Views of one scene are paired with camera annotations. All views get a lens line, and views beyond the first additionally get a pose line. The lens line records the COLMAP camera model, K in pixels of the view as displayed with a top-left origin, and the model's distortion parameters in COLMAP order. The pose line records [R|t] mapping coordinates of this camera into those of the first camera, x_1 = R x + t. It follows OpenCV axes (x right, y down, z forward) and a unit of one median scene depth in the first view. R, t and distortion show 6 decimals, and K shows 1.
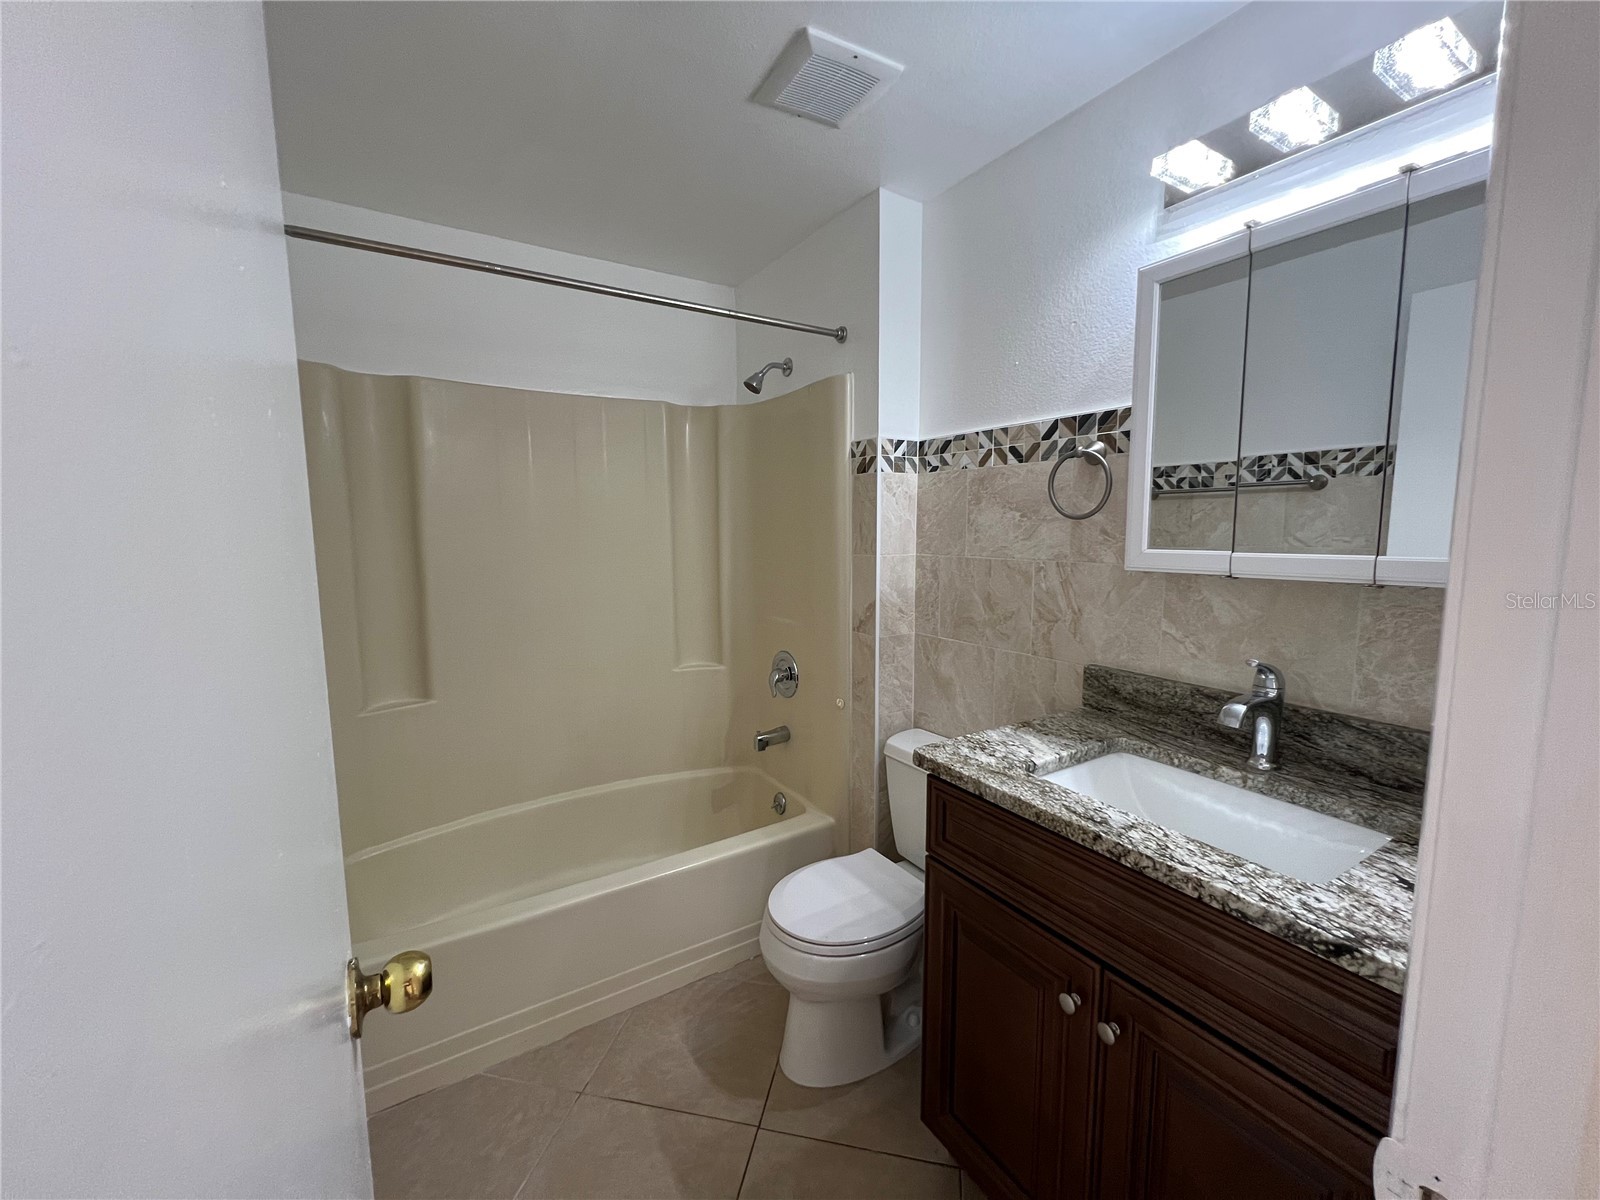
lens RADIAL K [[640.9, 0, 799.3], [0, 640.9, 590.8], [0, 0, 1]] dist [-0.003520, 0.000582]
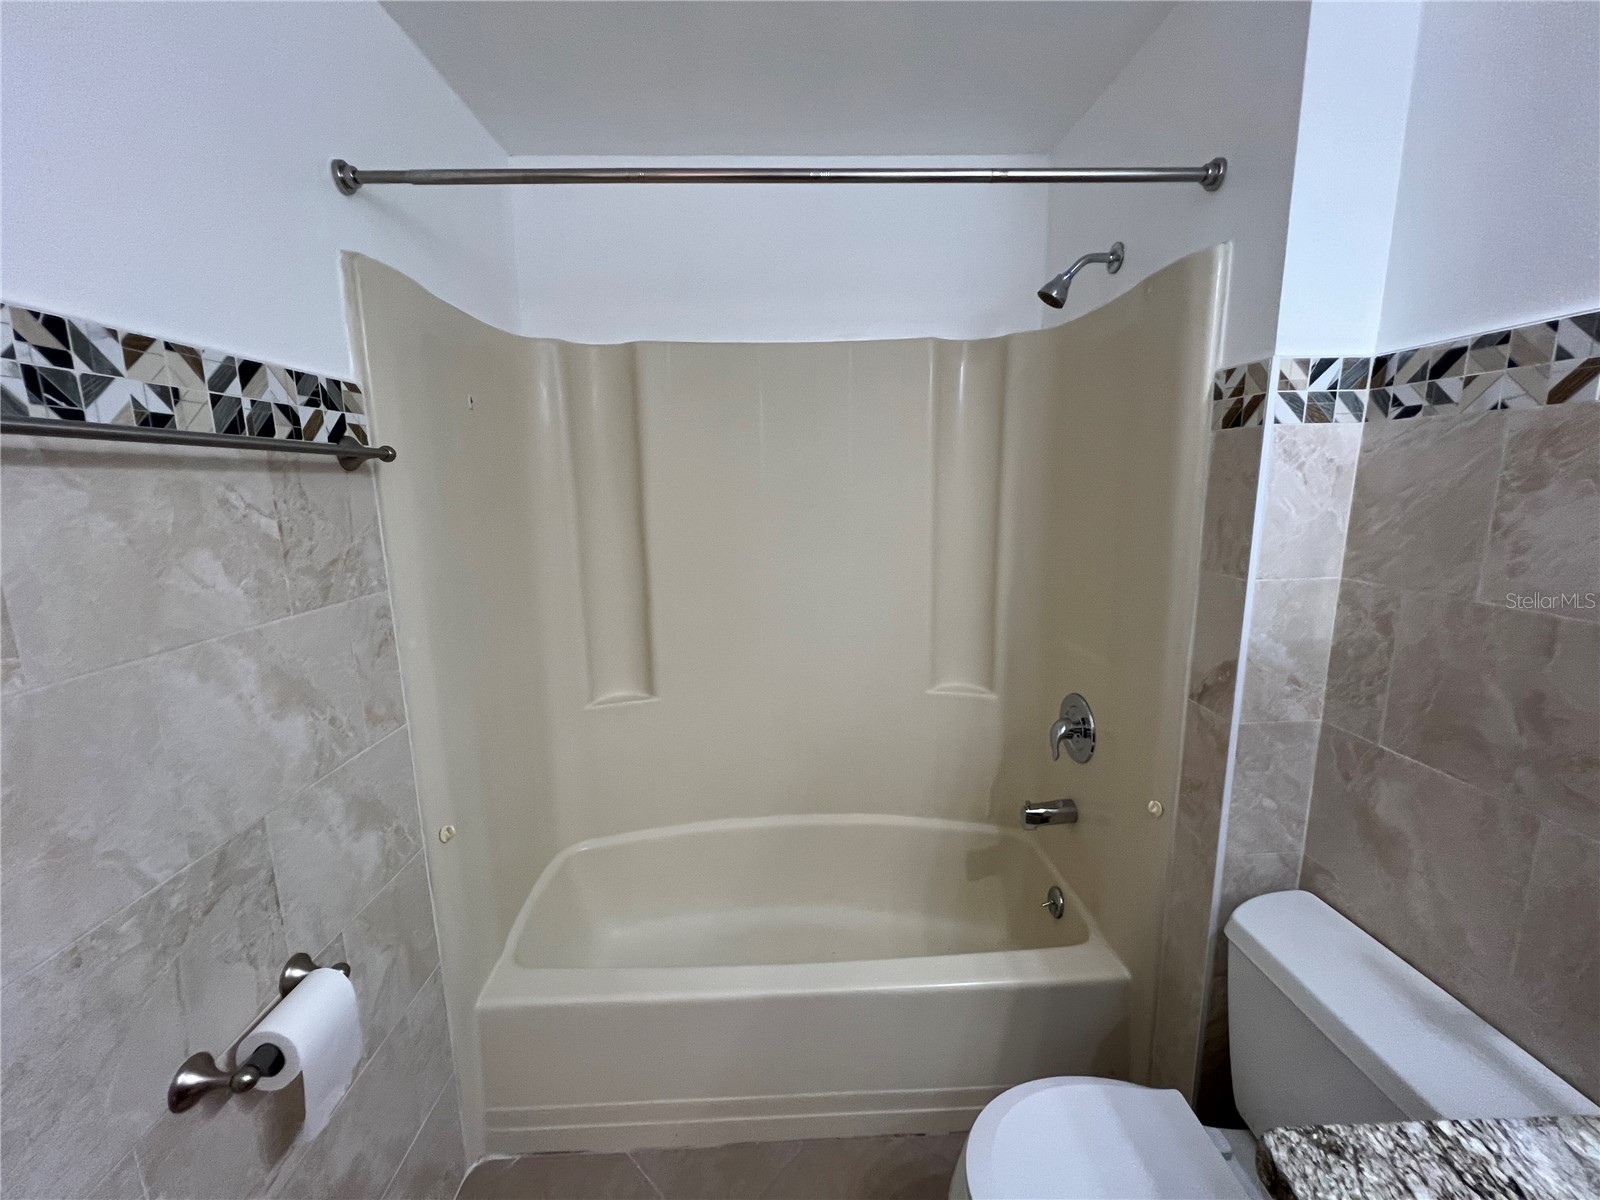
lens RADIAL K [[640.9, 0, 796.3], [0, 640.9, 593.7], [0, 0, 1]] dist [-0.003520, 0.000582]
pose [[0.860469, 0.080230, -0.503146, 0.065768], [-0.039025, 0.995001, 0.091920, -0.079926], [0.508006, -0.059459, 0.859299, 0.339050]]
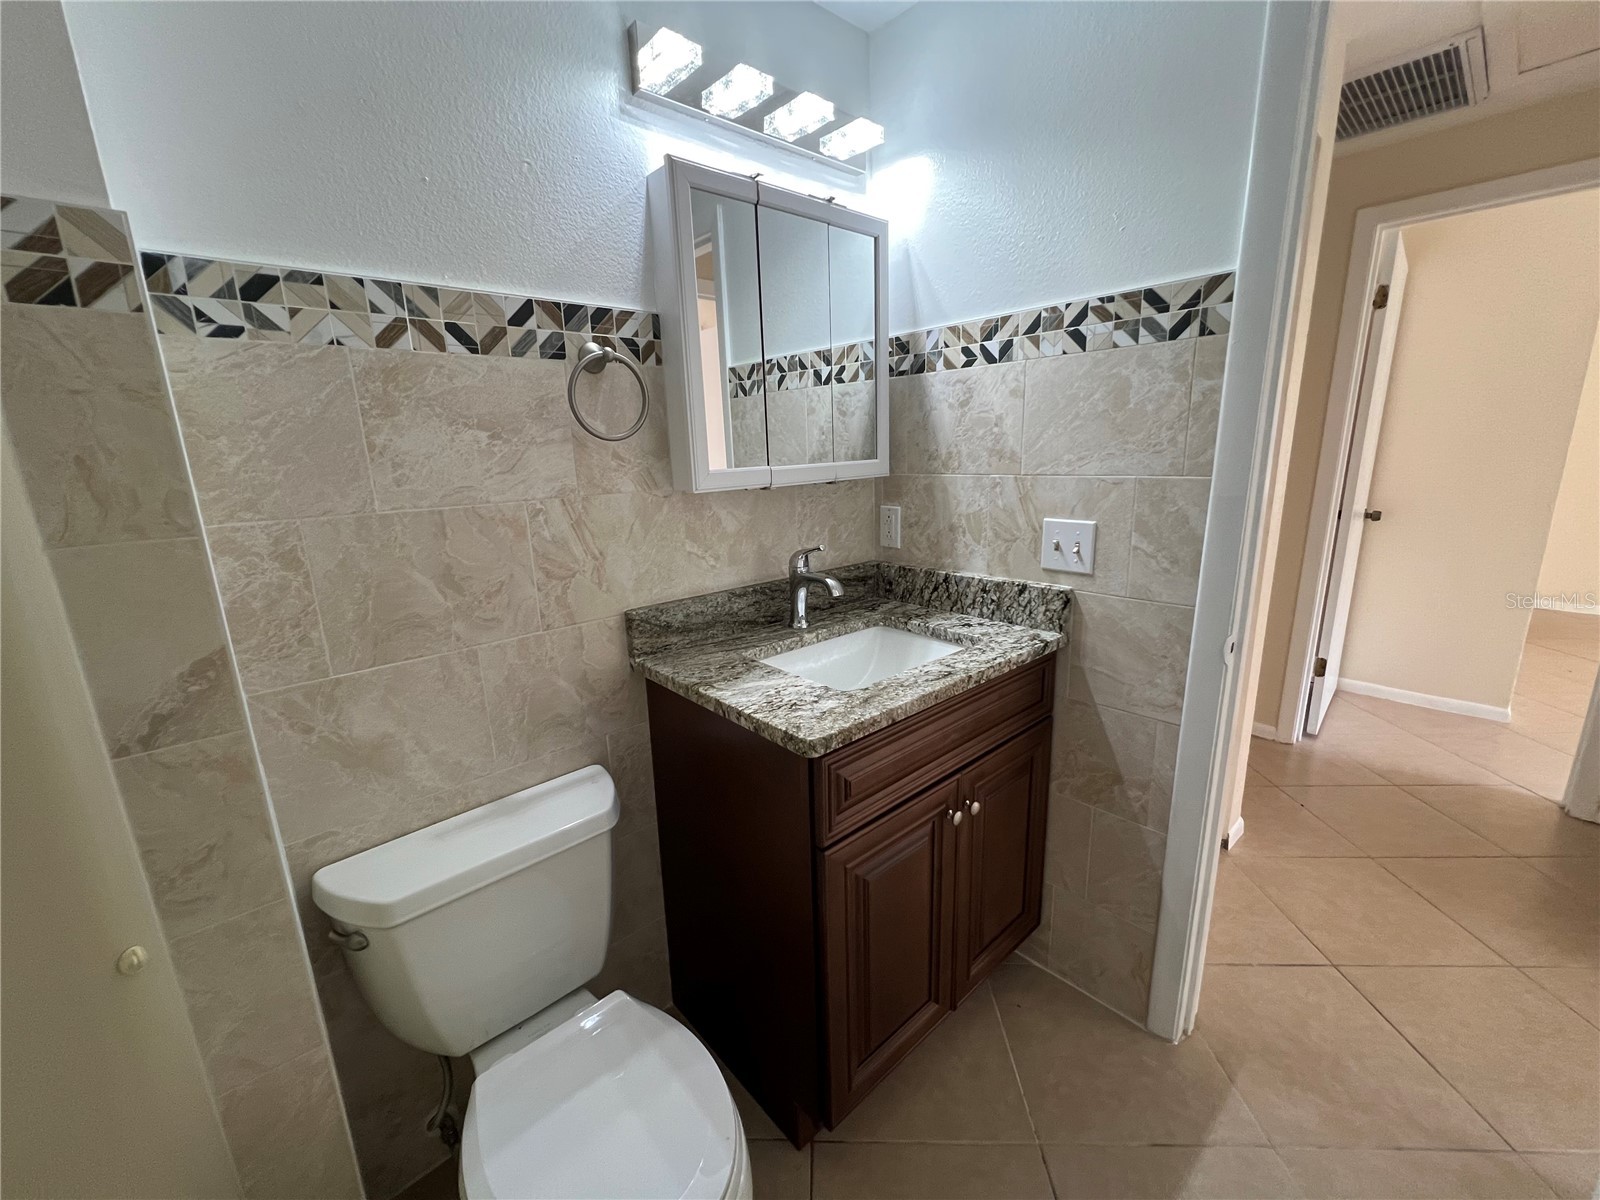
lens RADIAL K [[640.9, 0, 786.2], [0, 640.9, 596.5], [0, 0, 1]] dist [-0.003520, 0.000582]
pose [[-0.160746, -0.213323, 0.963667, -0.333737], [0.134920, 0.962449, 0.235559, -0.064366], [-0.977731, 0.167883, -0.125929, 0.715722]]
